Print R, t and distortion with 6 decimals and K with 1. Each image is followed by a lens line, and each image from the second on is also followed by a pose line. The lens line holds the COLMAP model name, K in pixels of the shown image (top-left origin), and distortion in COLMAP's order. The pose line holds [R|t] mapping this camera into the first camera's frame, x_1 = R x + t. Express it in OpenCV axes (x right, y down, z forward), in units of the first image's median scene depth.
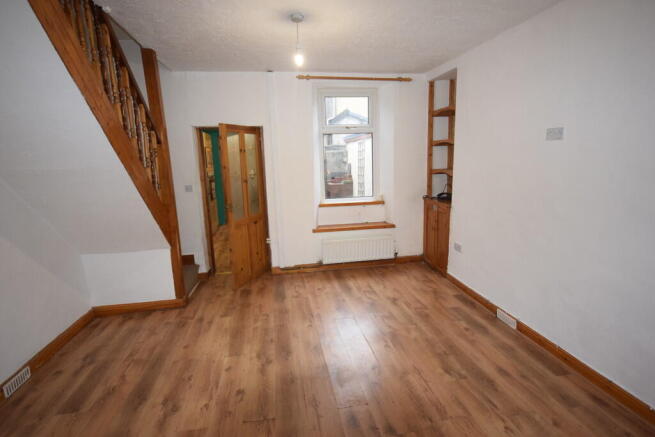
lens RADIAL K [[344.4, 0, 327.0], [0, 344.4, 218.2], [0, 0, 1]] dist [0.027536, -0.001560]
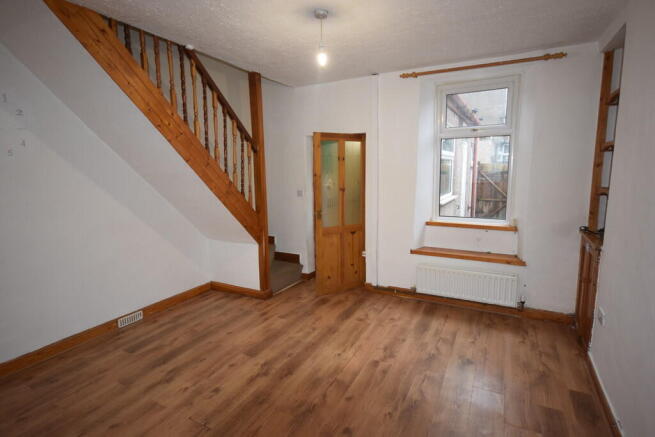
lens RADIAL K [[344.4, 0, 325.0], [0, 344.4, 217.3], [0, 0, 1]] dist [0.027536, -0.001560]
pose [[0.788492, 0.104446, -0.606112, 0.345275], [-0.120582, 0.992602, 0.014182, -0.038178], [0.603109, 0.061904, 0.795253, 0.202369]]
